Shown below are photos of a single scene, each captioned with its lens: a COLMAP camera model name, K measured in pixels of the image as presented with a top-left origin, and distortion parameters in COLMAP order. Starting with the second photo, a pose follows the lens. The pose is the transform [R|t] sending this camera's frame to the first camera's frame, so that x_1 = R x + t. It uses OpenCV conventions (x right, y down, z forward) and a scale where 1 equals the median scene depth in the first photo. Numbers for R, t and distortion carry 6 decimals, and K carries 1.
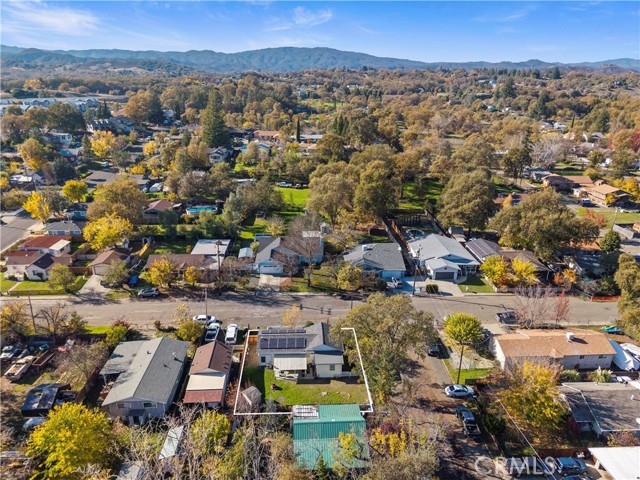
lens RADIAL K [[426.5, 0, 320.0], [0, 426.5, 240.0], [0, 0, 1]] dist [0.055286, -0.065895]
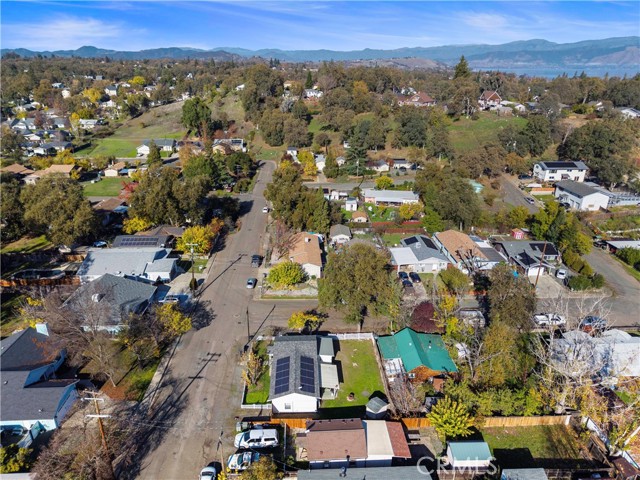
lens RADIAL K [[427.5, 0, 319.1], [0, 427.5, 241.4], [0, 0, 1]] dist [0.028748, -0.028201]
pose [[-0.000496, -0.389515, 0.921020, -0.553070], [0.345427, 0.864261, 0.365696, -0.210071], [-0.938445, 0.318327, 0.134121, 0.552341]]
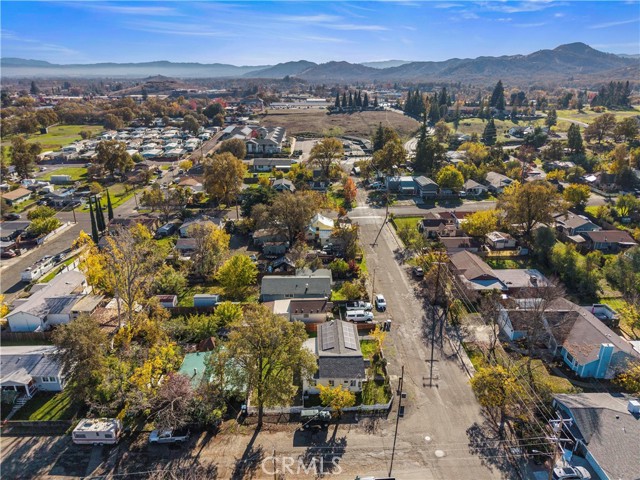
lens RADIAL K [[427.5, 0, 319.1], [0, 427.5, 241.4], [0, 0, 1]] dist [0.028748, -0.028201]
pose [[-0.023763, 0.347962, -0.937208, 0.550094], [-0.358153, 0.872284, 0.332938, -0.196647], [0.933361, 0.343575, 0.103895, 0.569456]]
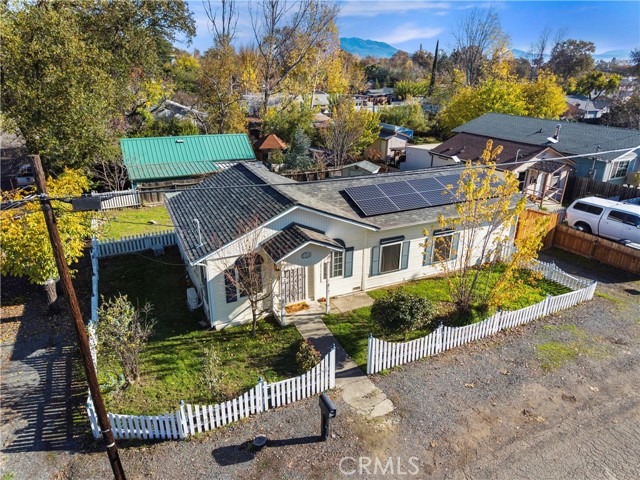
lens RADIAL K [[426.5, 0, 320.0], [0, 426.5, 240.0], [0, 0, 1]] dist [0.055286, -0.065895]
pose [[-0.923344, 0.127214, -0.362287, 0.046036], [-0.152757, 0.743940, 0.650552, 0.064650], [0.352279, 0.656025, -0.667480, 0.860403]]
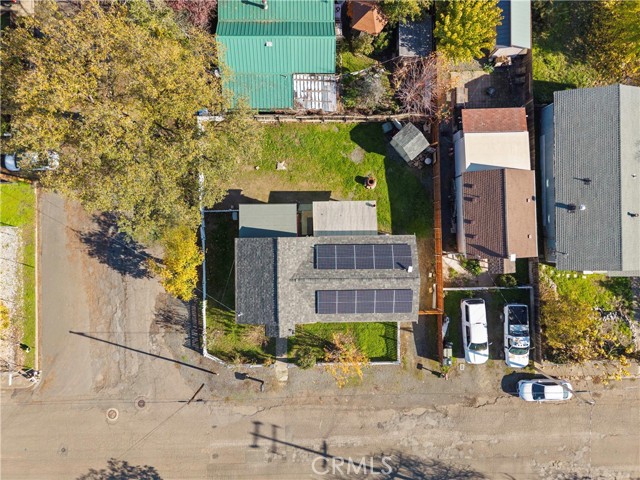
lens RADIAL K [[427.5, 0, 319.1], [0, 427.5, 241.4], [0, 0, 1]] dist [0.028748, -0.028201]
pose [[-0.998729, -0.030478, -0.040151, -0.013839], [-0.026727, -0.355180, 0.934416, -0.134892], [-0.042740, 0.934301, 0.353914, 0.583263]]
